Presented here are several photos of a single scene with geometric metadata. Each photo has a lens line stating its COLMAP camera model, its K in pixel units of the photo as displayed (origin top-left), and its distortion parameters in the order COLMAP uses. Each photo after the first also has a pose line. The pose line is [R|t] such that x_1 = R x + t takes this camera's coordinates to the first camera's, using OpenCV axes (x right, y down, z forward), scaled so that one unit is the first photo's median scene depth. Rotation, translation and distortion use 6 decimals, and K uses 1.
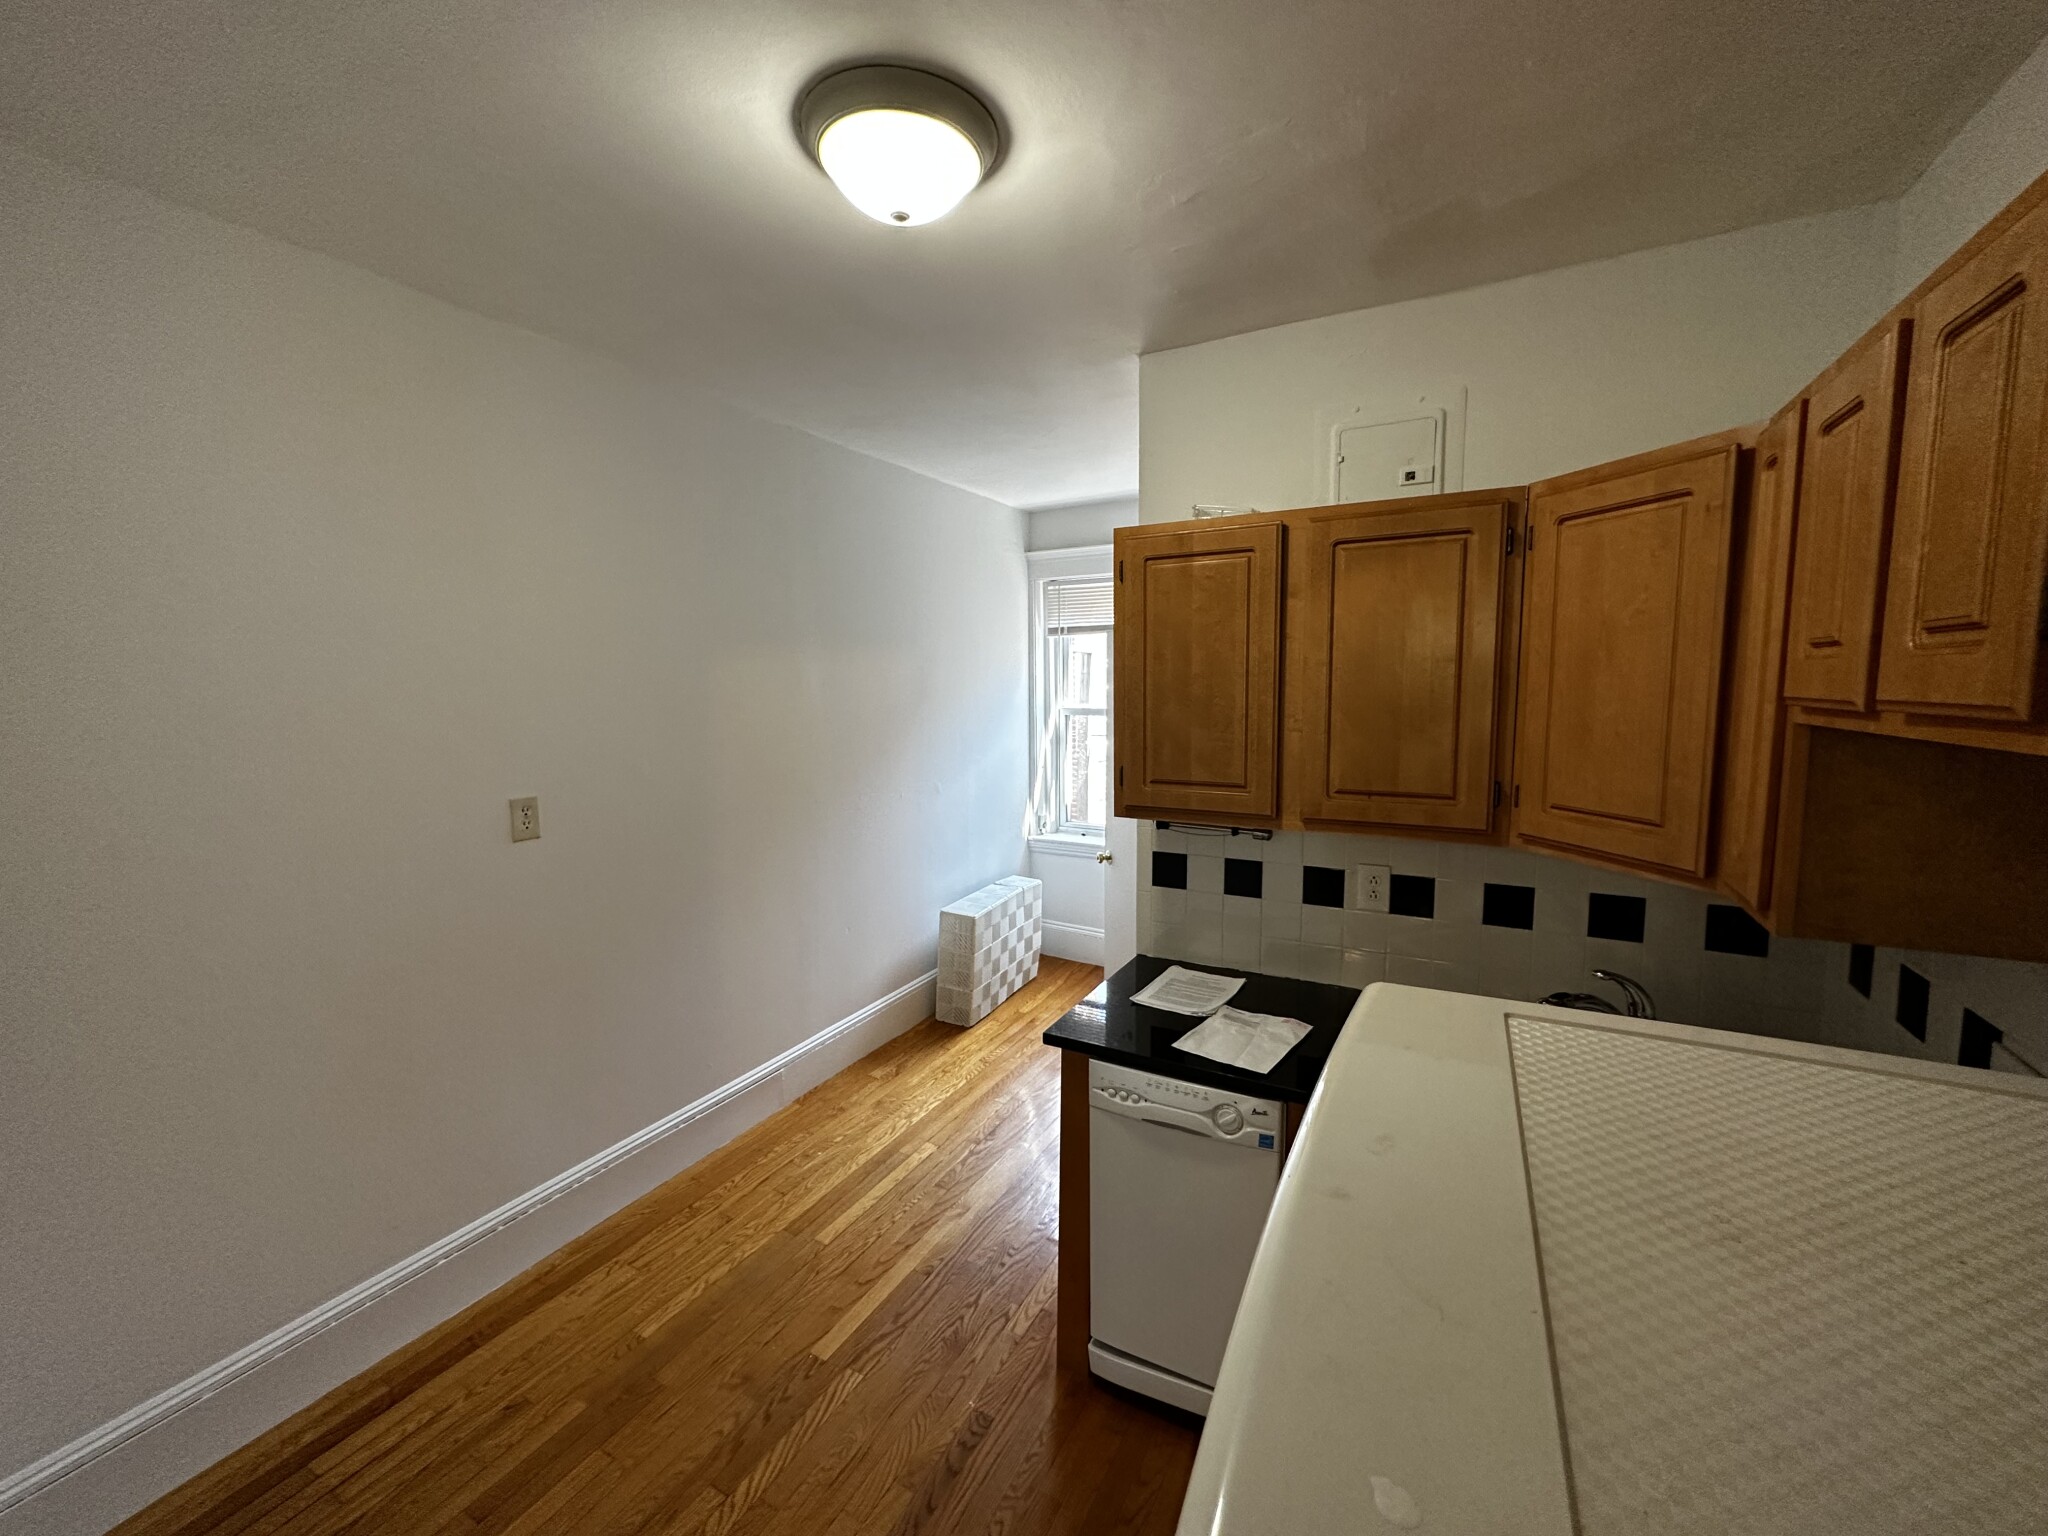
lens RADIAL K [[814.6, 0, 1022.0], [0, 814.6, 766.0], [0, 0, 1]] dist [-0.003524, 0.001045]
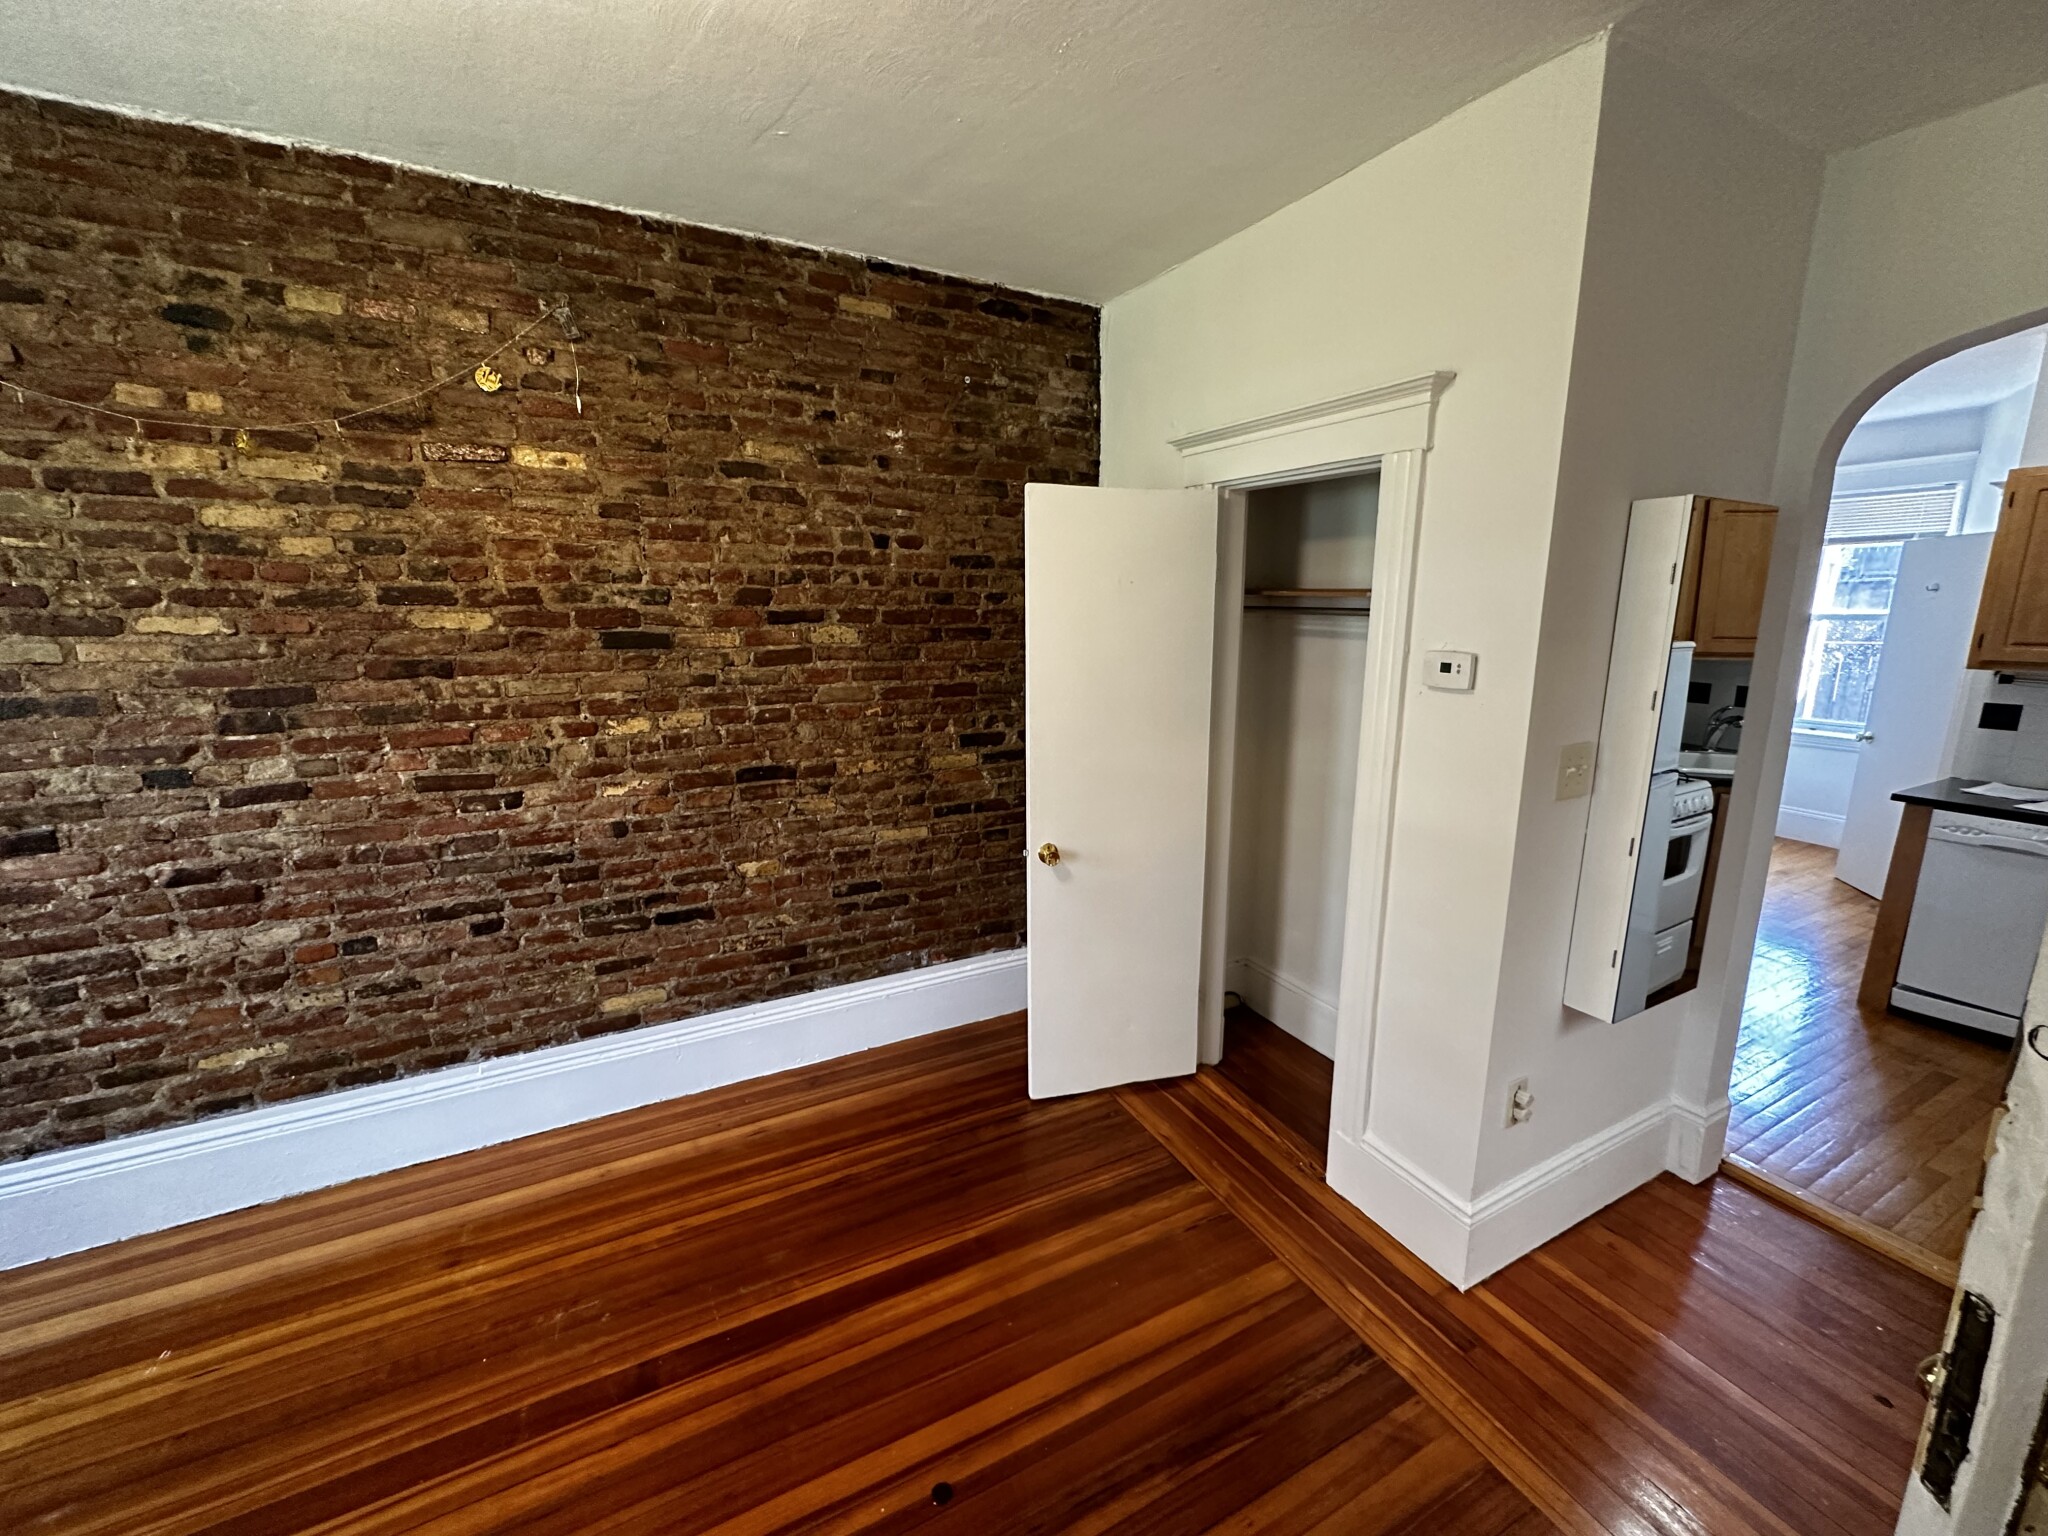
lens RADIAL K [[814.6, 0, 1013.0], [0, 814.6, 770.3], [0, 0, 1]] dist [-0.003524, 0.001045]
pose [[0.830833, 0.114001, -0.544721, -0.518660], [-0.062270, 0.991691, 0.112567, 0.194249], [0.553027, -0.059605, 0.831028, -1.237383]]
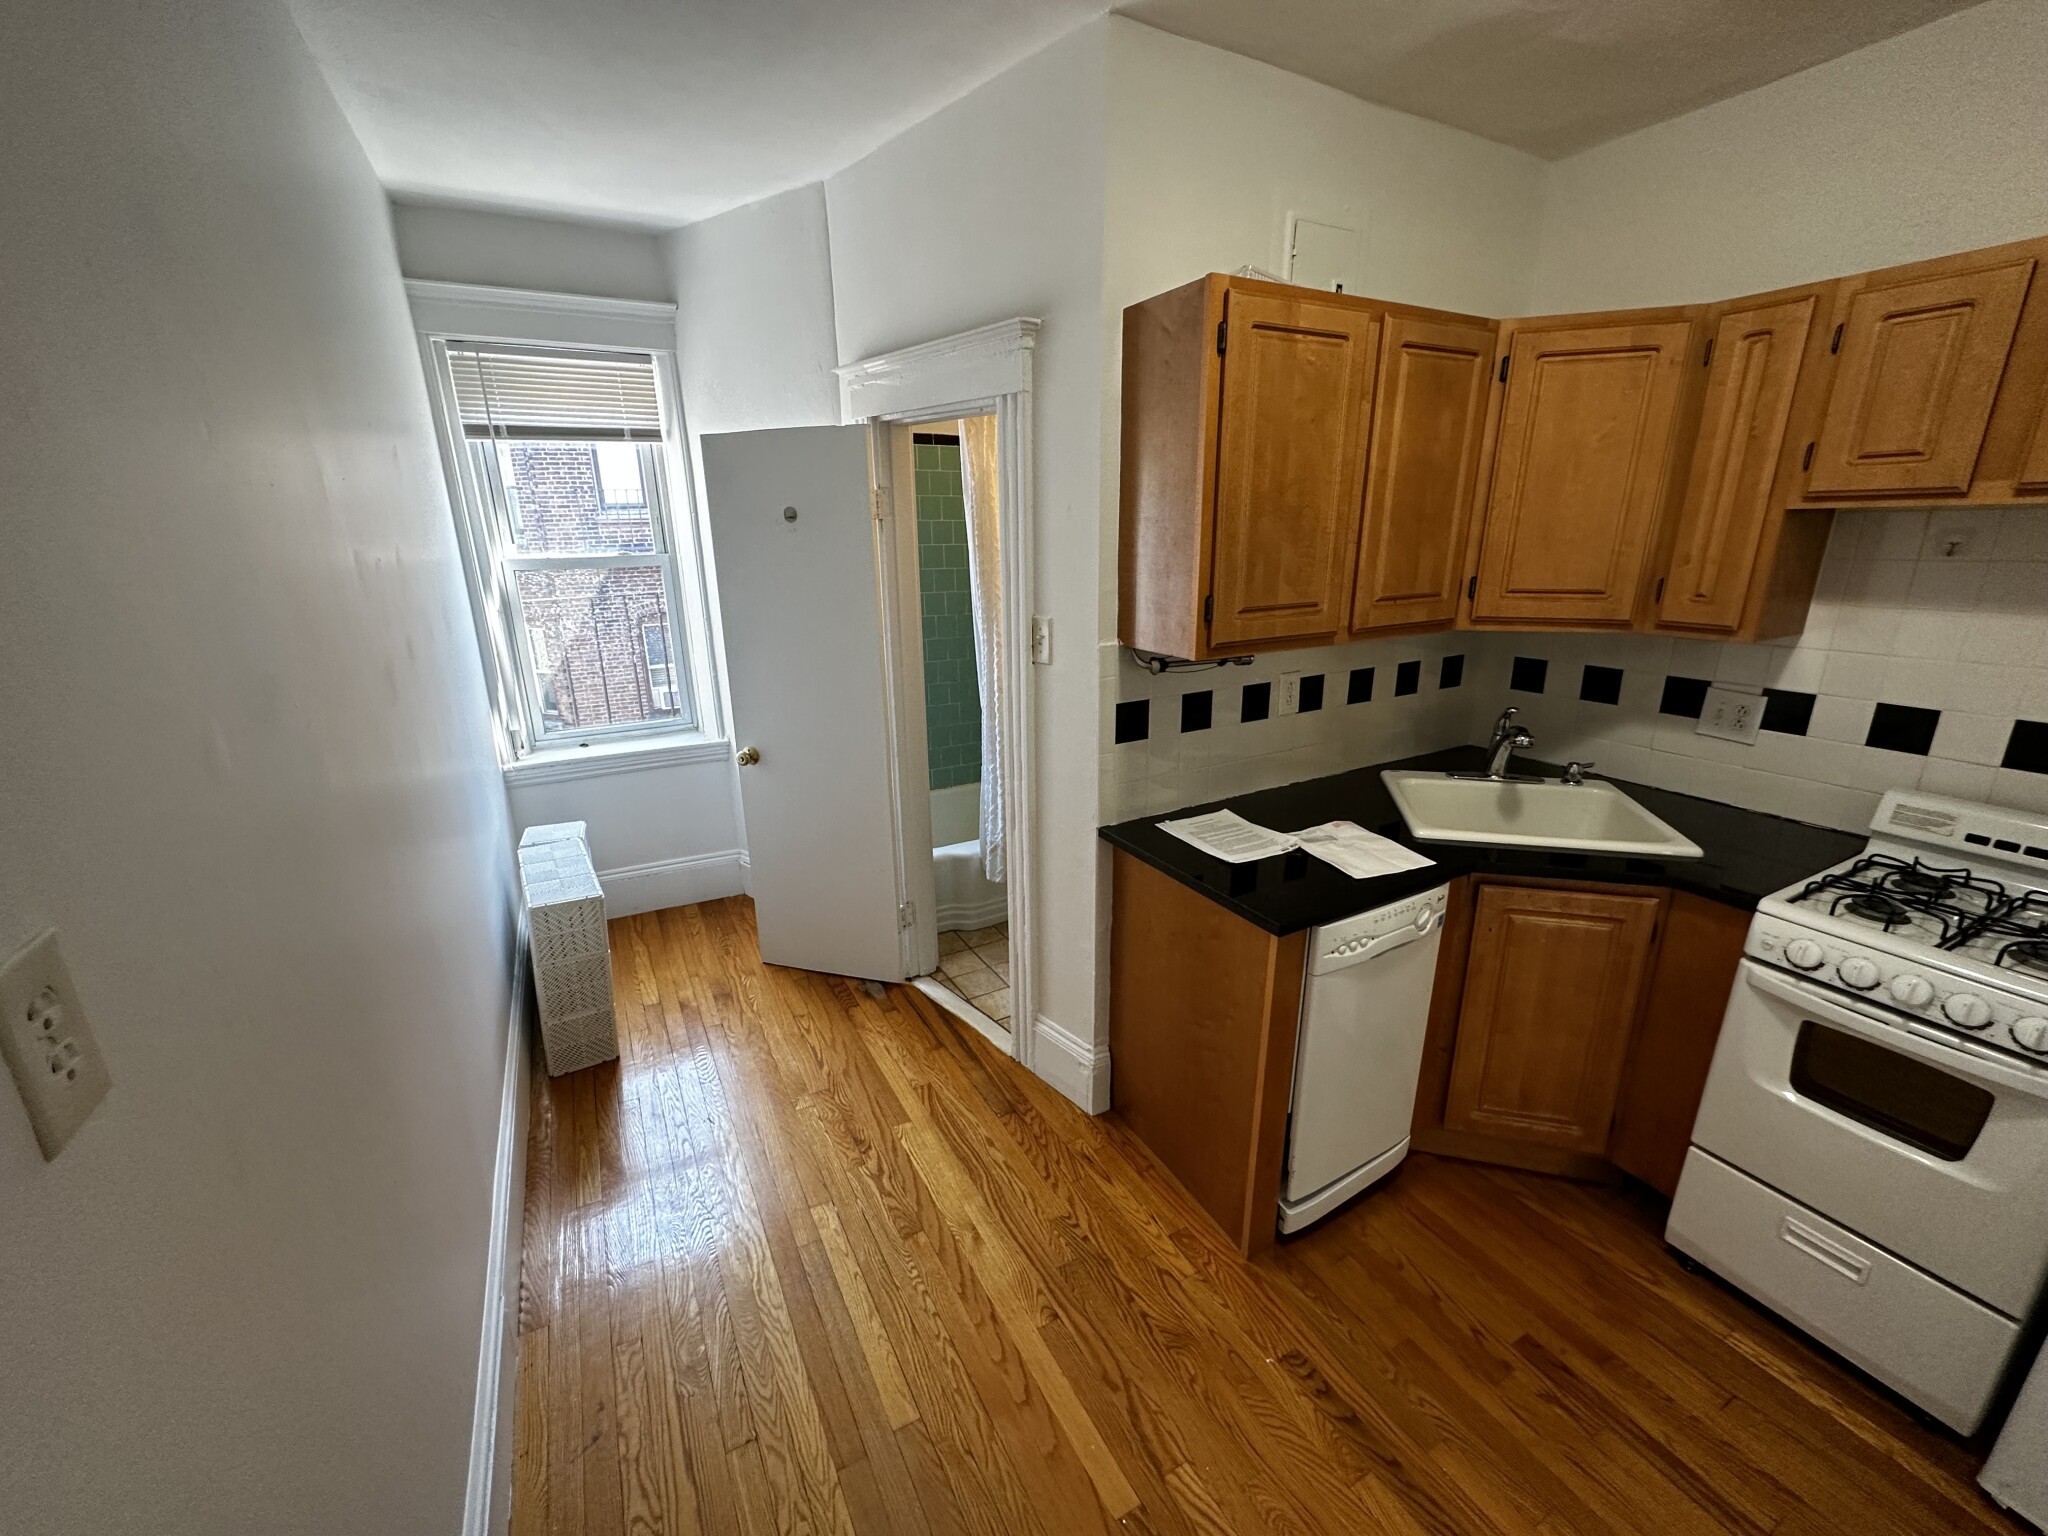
lens RADIAL K [[814.6, 0, 1022.0], [0, 814.6, 767.7], [0, 0, 1]] dist [-0.003524, 0.001045]
pose [[0.532433, -0.240116, 0.811702, -0.694534], [0.099078, 0.970010, 0.221957, -0.033663], [-0.840654, -0.037755, 0.540255, 0.727257]]
